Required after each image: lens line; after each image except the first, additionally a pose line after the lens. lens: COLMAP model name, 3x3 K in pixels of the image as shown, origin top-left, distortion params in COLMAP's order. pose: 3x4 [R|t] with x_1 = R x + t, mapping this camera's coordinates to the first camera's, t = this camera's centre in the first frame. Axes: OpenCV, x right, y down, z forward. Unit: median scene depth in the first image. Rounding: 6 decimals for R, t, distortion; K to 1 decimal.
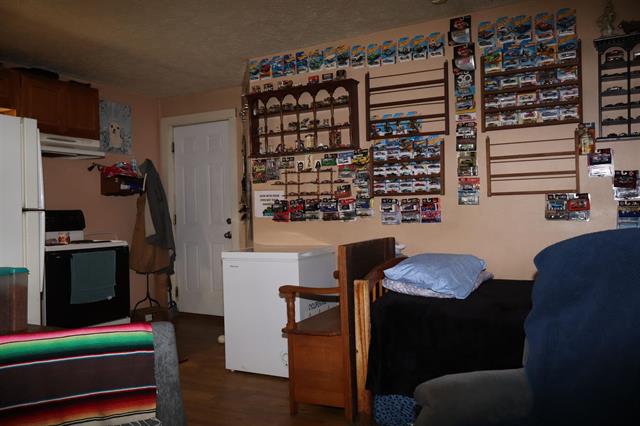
lens RADIAL K [[531.1, 0, 320.9], [0, 531.1, 218.4], [0, 0, 1]] dist [-0.000878, 0.016208]
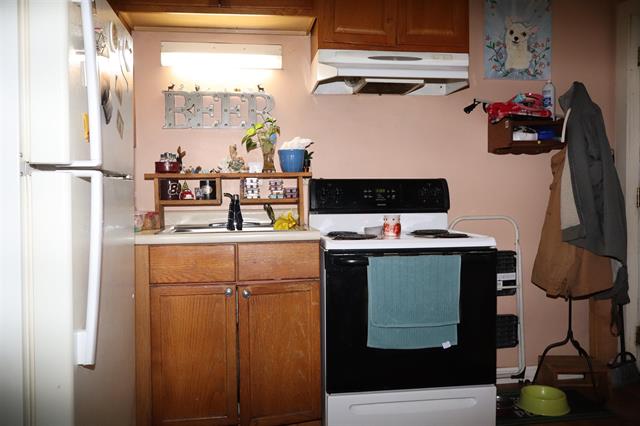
lens RADIAL K [[531.1, 0, 321.4], [0, 531.1, 214.5], [0, 0, 1]] dist [-0.000878, 0.016208]
pose [[0.598898, 0.045490, -0.799532, -0.048085], [-0.014474, 0.998837, 0.045988, -0.000704], [0.800695, -0.015969, 0.598860, 0.472393]]
